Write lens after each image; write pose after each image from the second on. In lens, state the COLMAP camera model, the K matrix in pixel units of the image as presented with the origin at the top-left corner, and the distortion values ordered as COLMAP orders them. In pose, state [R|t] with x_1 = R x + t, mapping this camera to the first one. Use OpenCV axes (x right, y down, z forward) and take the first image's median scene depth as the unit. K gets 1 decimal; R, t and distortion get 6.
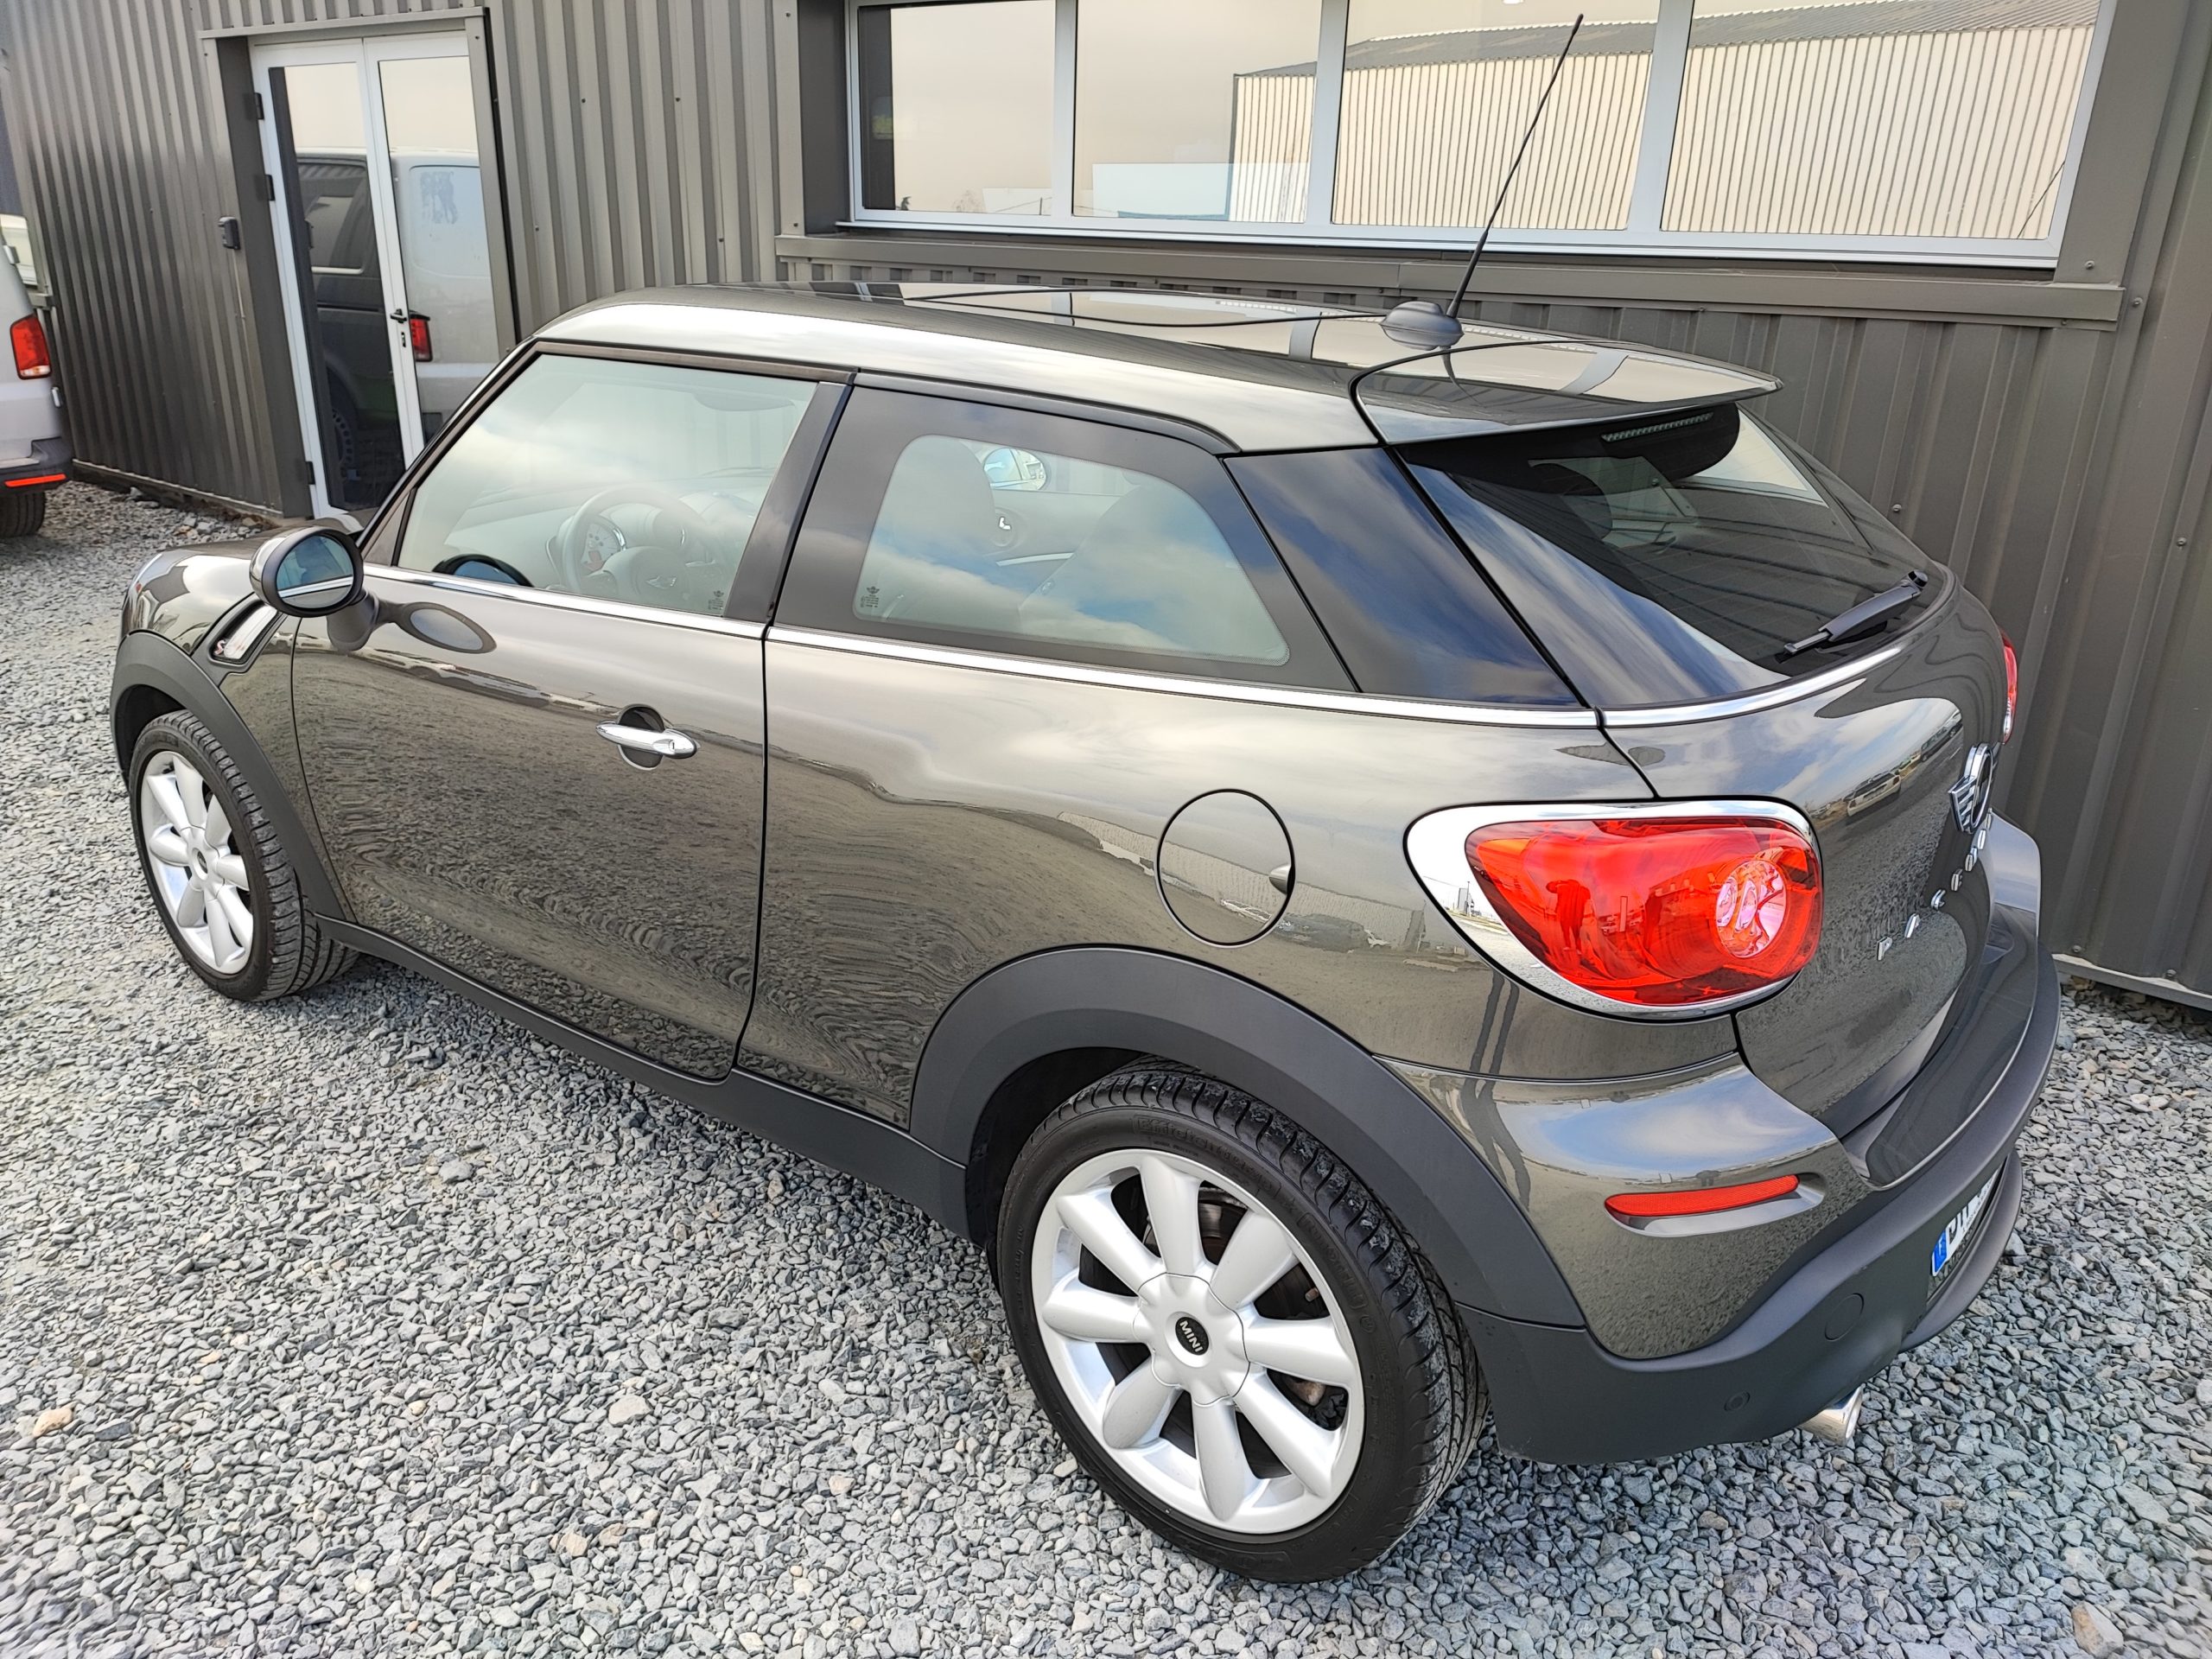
lens RADIAL K [[1576.0, 0, 1156.0], [0, 1576.0, 802.4], [0, 0, 1]] dist [0.036321, -0.037834]
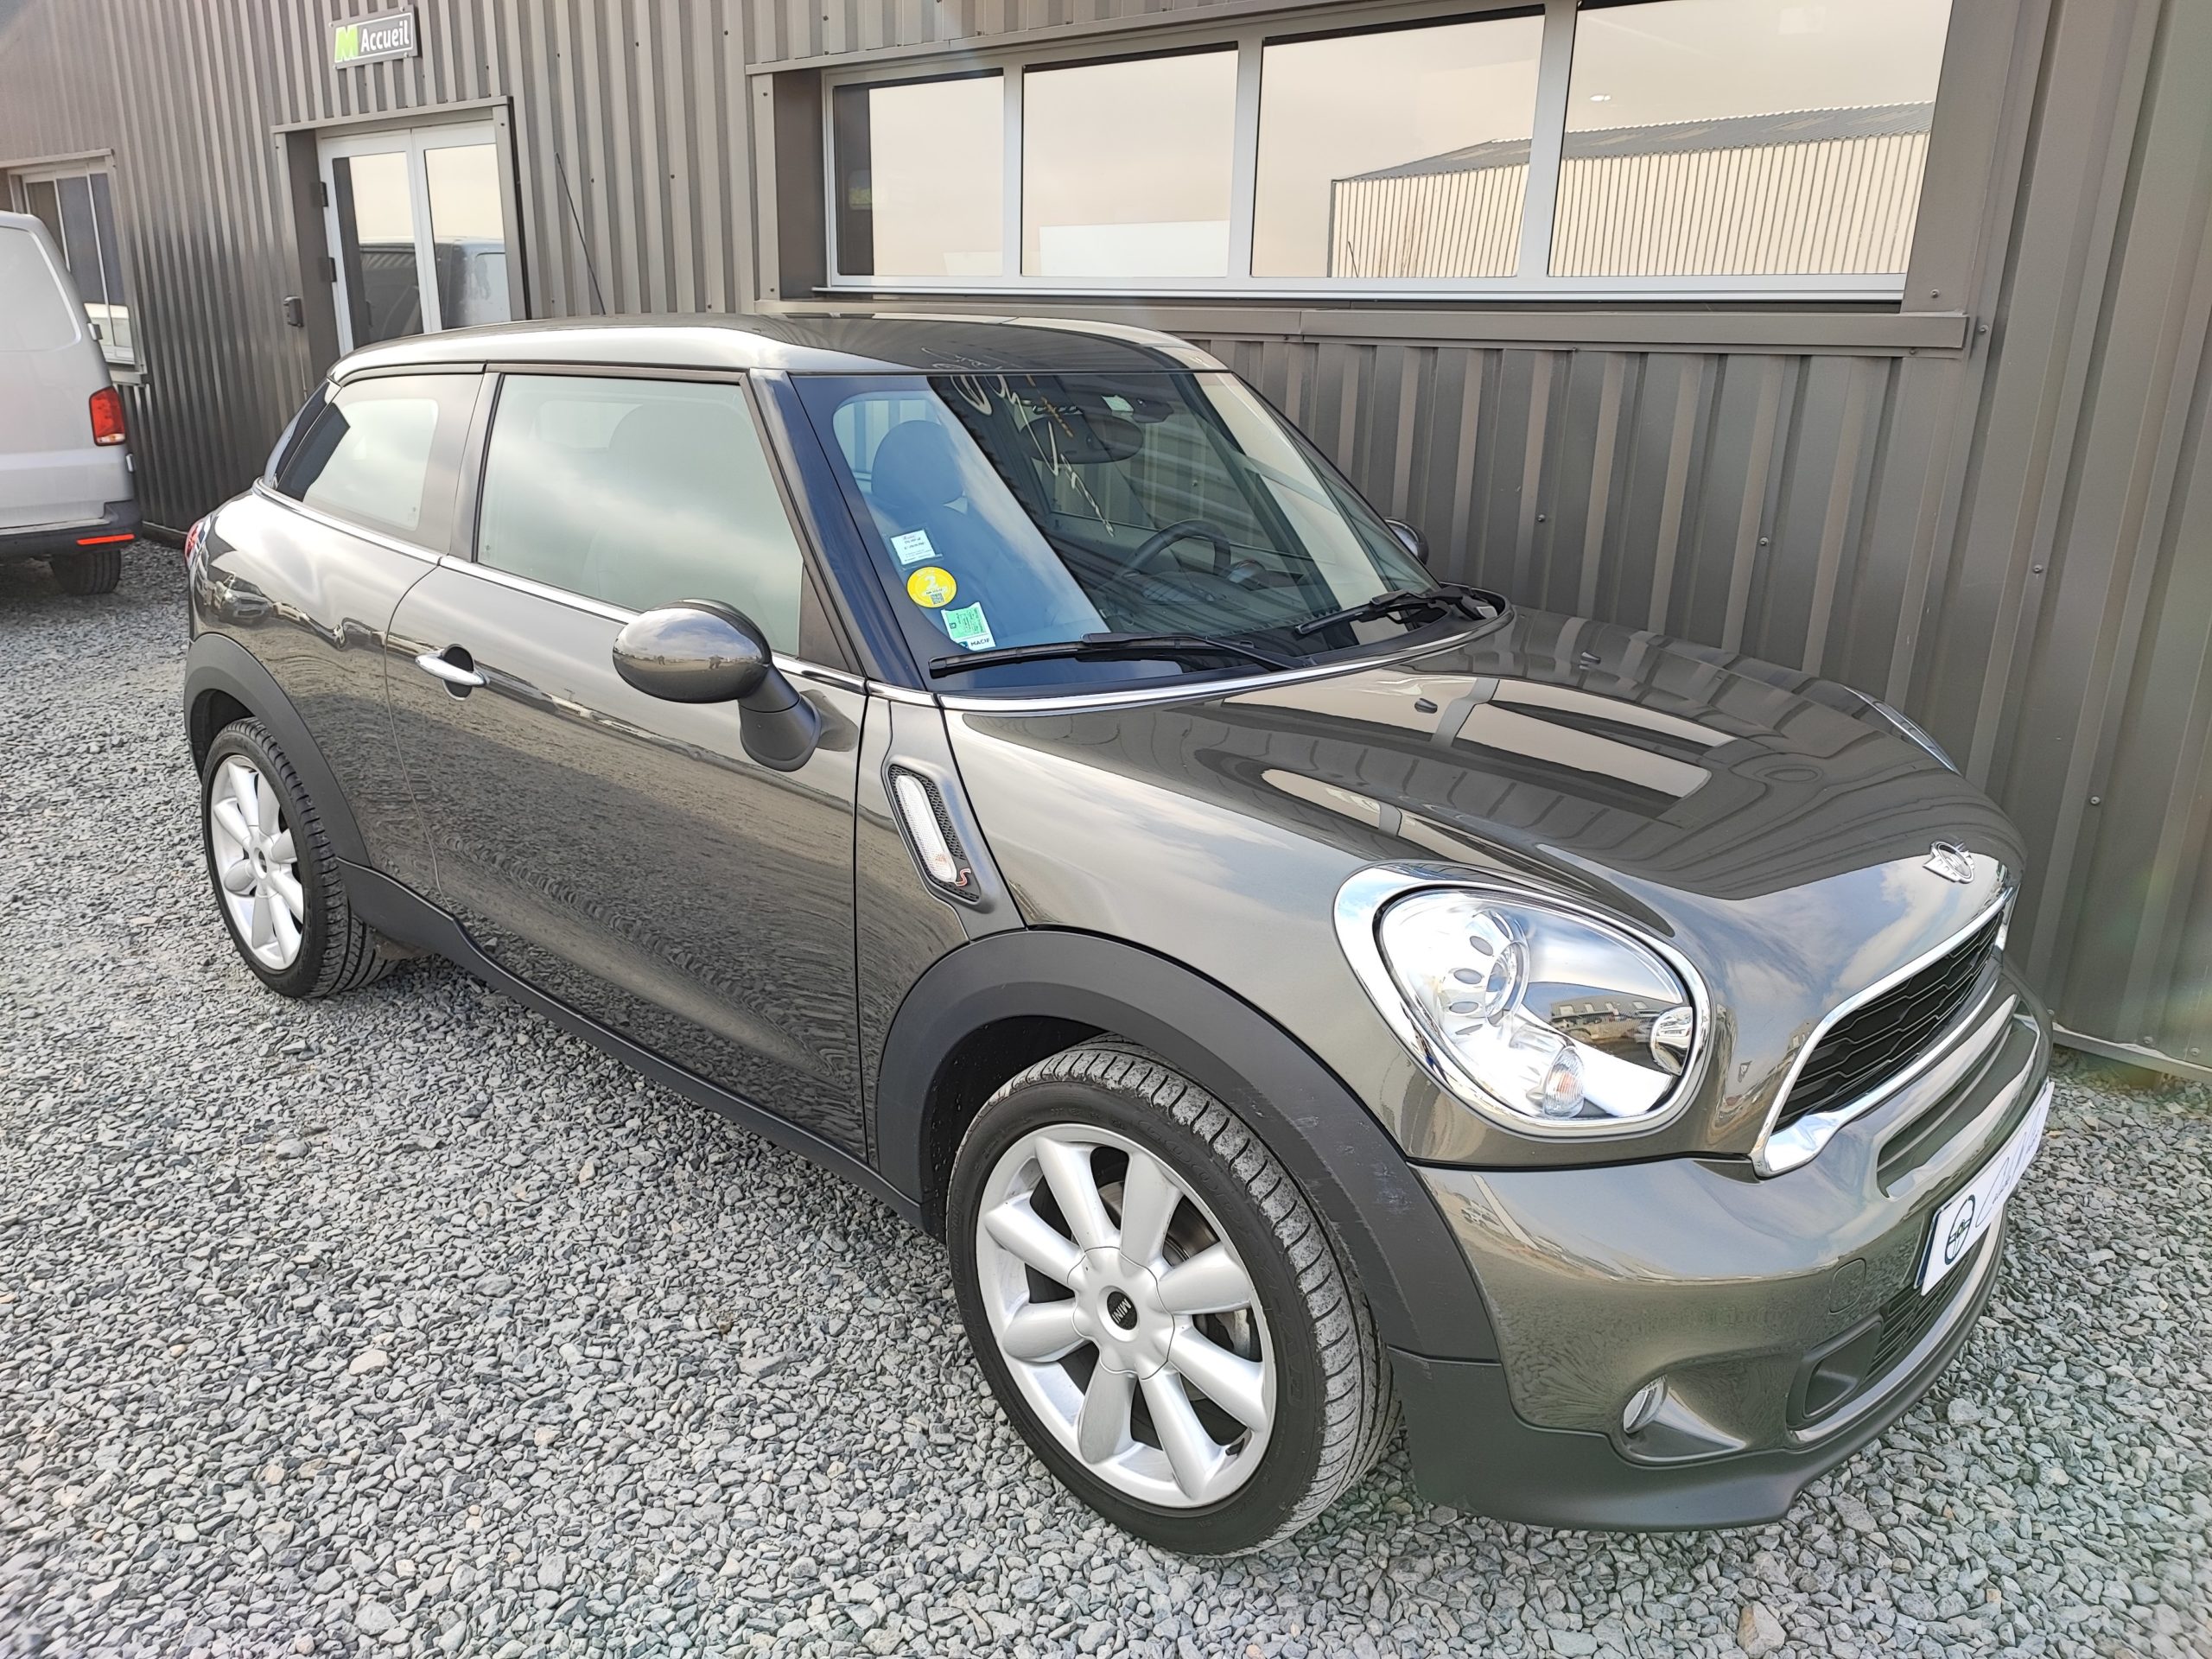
lens RADIAL K [[1576.0, 0, 1202.4], [0, 1576.0, 824.5], [0, 0, 1]] dist [0.036321, -0.037834]
pose [[0.997553, 0.014098, -0.068483, 0.268987], [-0.017387, 0.998712, -0.047669, 0.068738], [0.067723, 0.048743, 0.996513, -0.018620]]
